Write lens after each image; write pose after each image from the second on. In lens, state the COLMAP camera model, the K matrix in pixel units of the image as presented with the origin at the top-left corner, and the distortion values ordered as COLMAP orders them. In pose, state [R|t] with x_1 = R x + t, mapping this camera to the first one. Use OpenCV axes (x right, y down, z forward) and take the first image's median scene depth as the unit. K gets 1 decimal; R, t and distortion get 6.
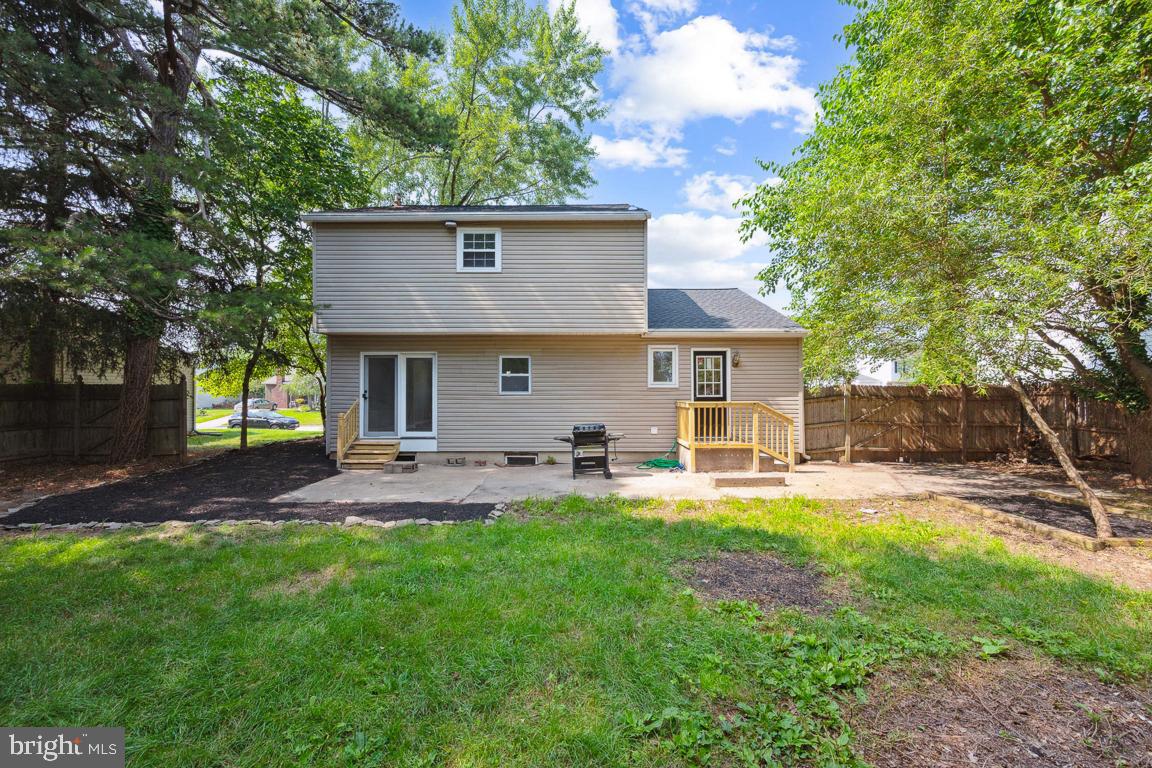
lens RADIAL K [[478.2, 0, 576.7], [0, 478.2, 389.8], [0, 0, 1]] dist [0.003797, 0.001297]
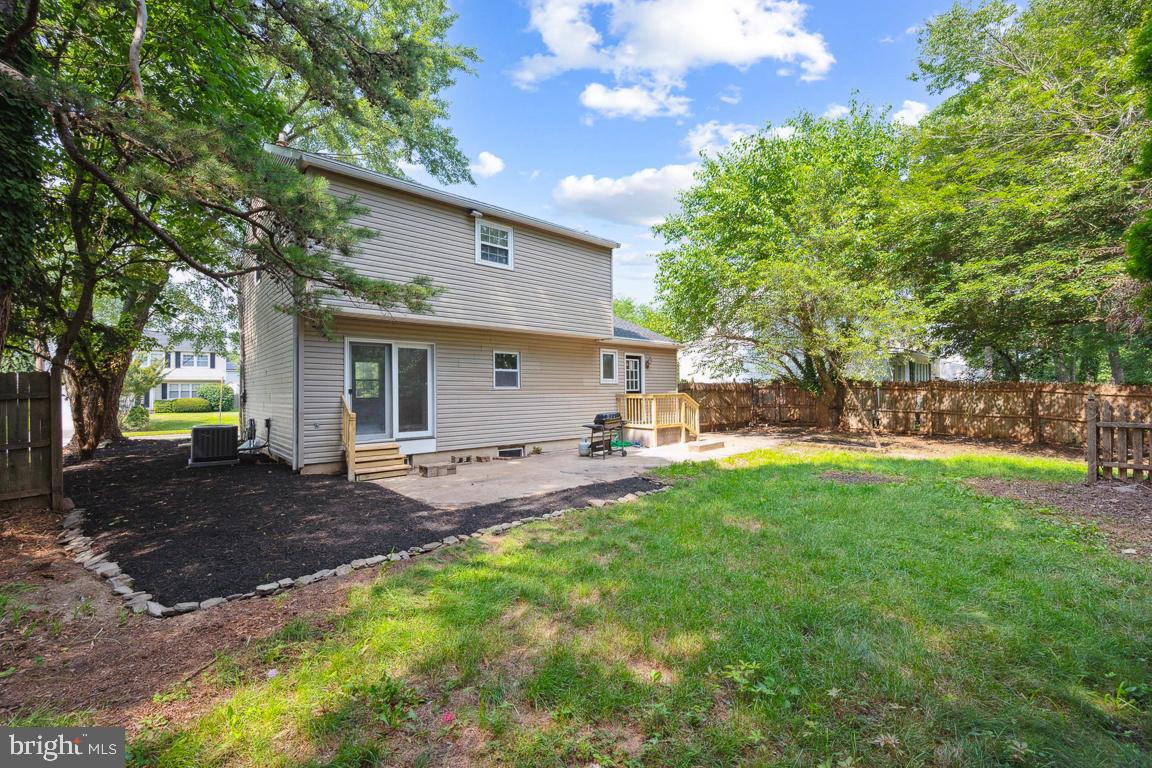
lens RADIAL K [[478.2, 0, 576.9], [0, 478.2, 384.5], [0, 0, 1]] dist [0.003797, 0.001297]
pose [[0.739787, 0.003447, 0.672833, -0.712657], [0.010042, 0.999819, -0.016164, 0.017946], [-0.672766, 0.018715, 0.739618, 0.138784]]
